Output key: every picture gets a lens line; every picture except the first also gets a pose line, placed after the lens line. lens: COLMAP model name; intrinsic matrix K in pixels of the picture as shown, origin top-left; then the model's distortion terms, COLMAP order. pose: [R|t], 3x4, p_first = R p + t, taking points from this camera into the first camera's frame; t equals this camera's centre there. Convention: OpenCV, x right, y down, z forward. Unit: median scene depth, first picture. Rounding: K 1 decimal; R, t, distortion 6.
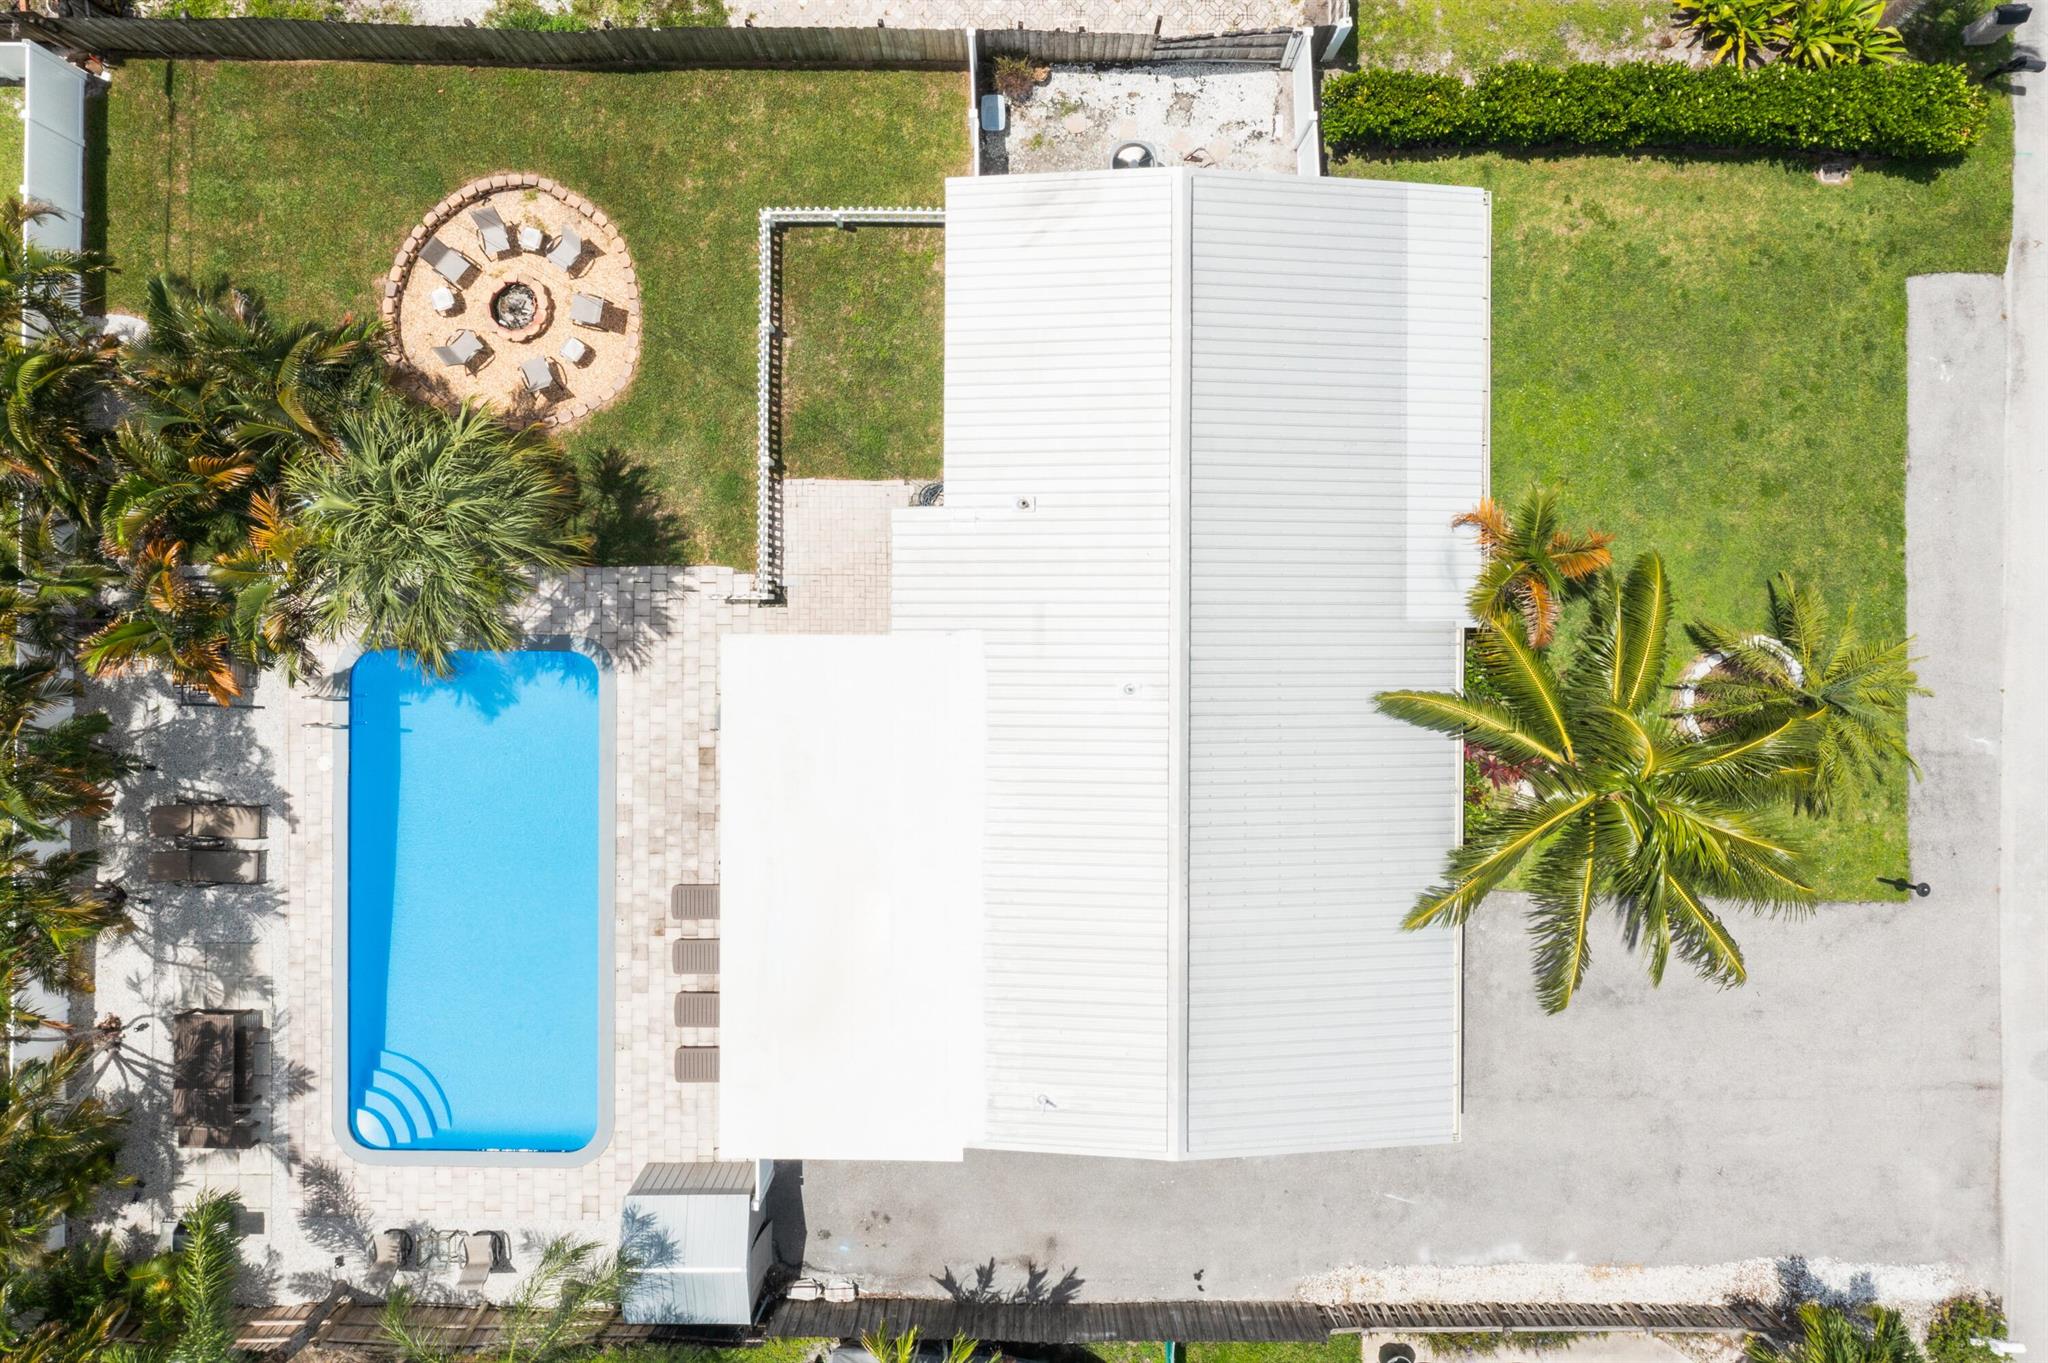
lens RADIAL K [[1651.8, 0, 1017.1], [0, 1651.8, 672.4], [0, 0, 1]] dist [-0.007464, 0.001738]
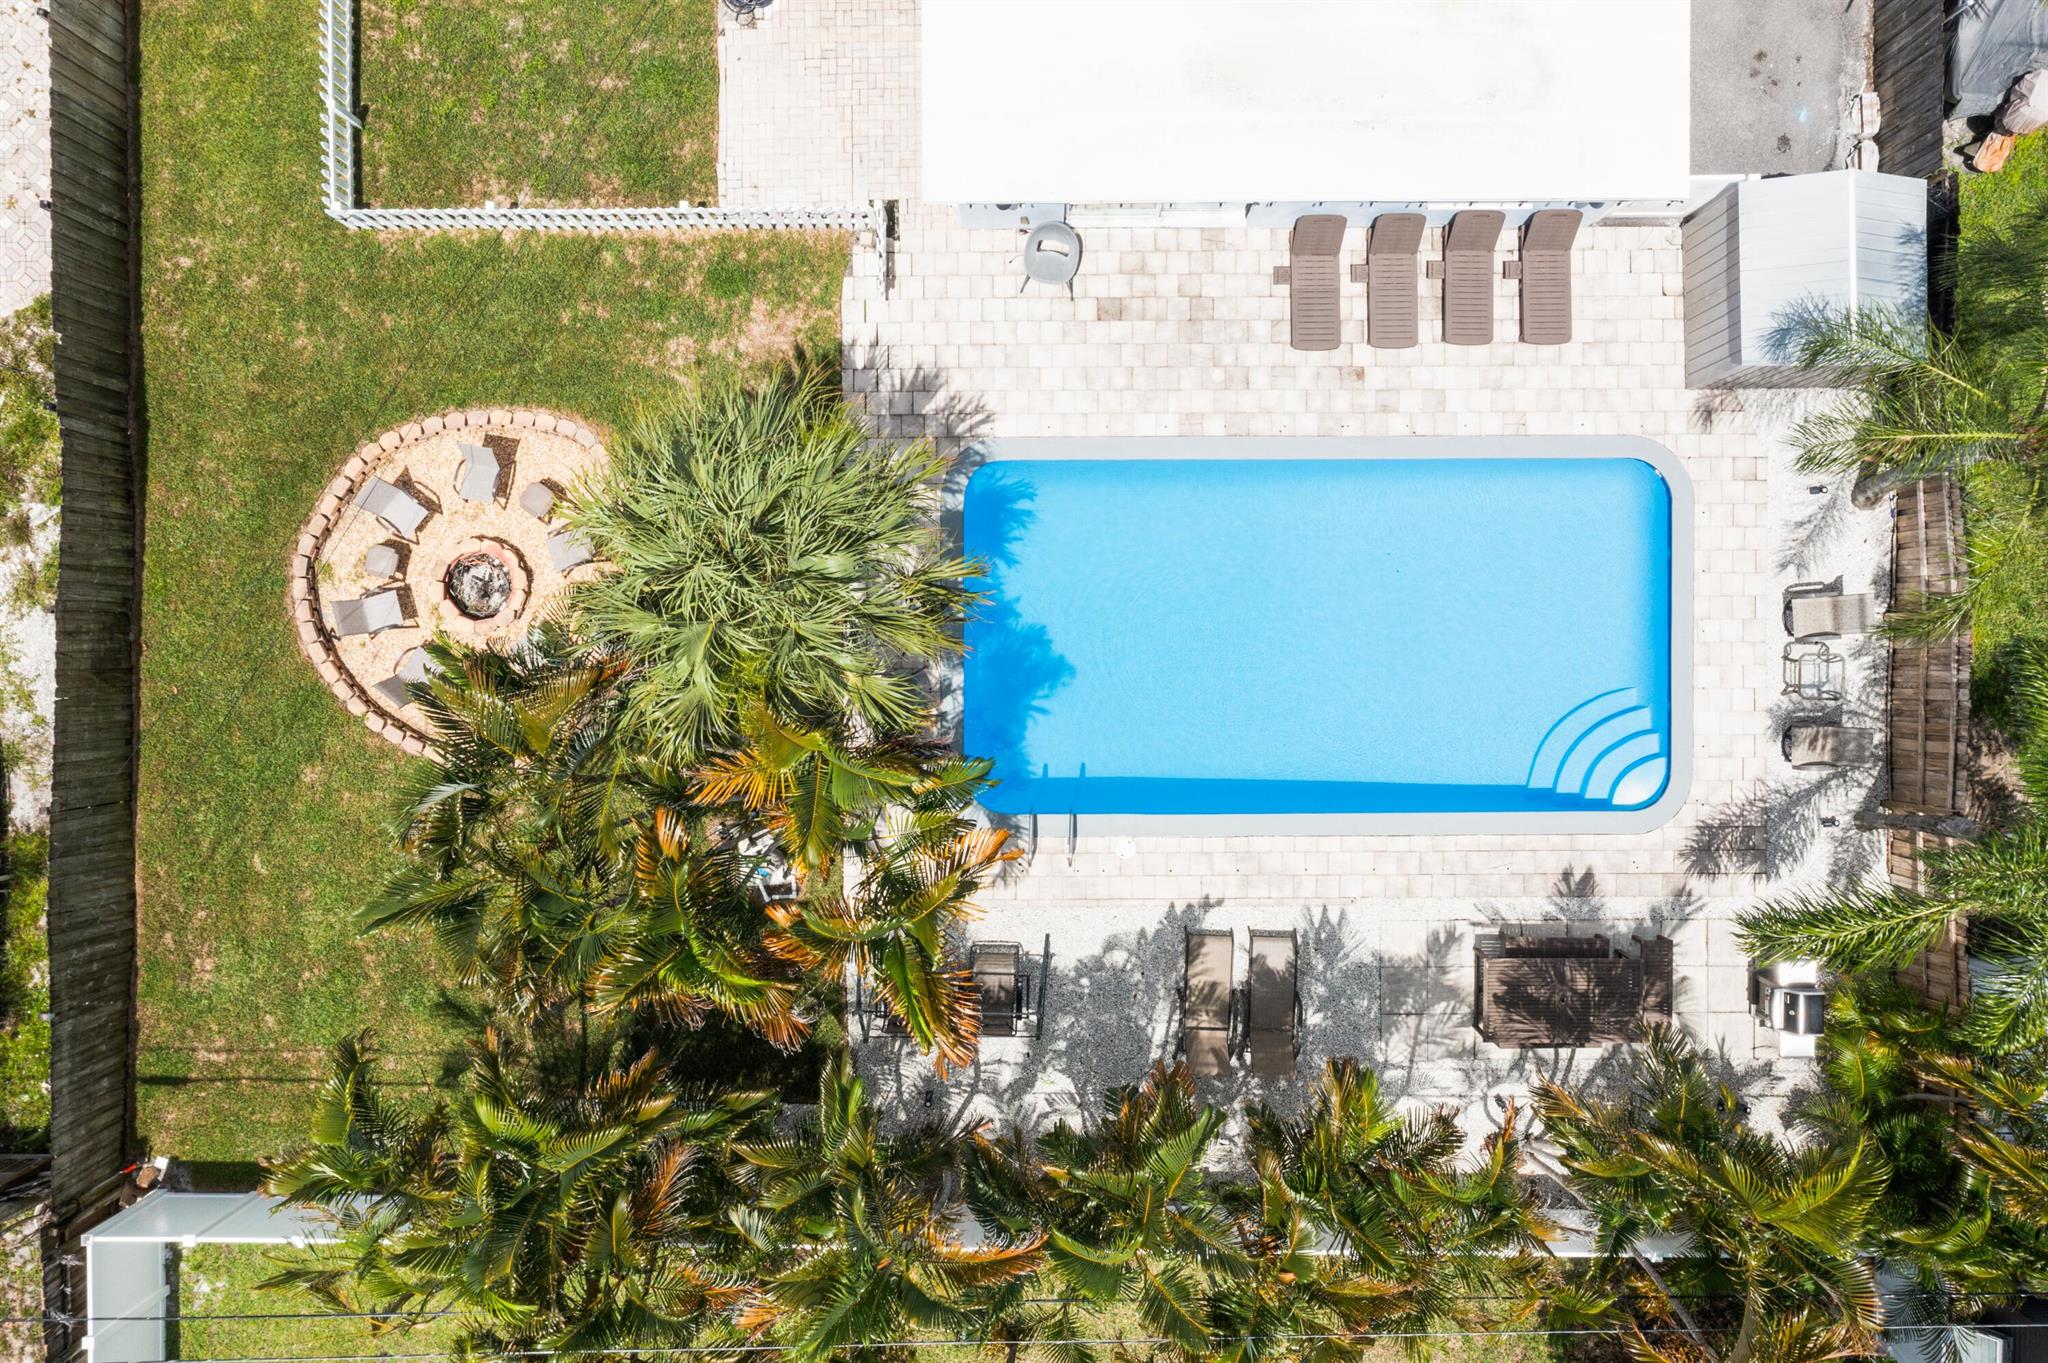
lens RADIAL K [[1651.8, 0, 1033.4], [0, 1651.8, 674.7], [0, 0, 1]] dist [-0.007464, 0.001738]
pose [[-0.011281, -0.999927, -0.004227, -0.341056], [0.999911, -0.011251, -0.007136, 0.021337], [0.007088, -0.004307, 0.999966, 0.290849]]
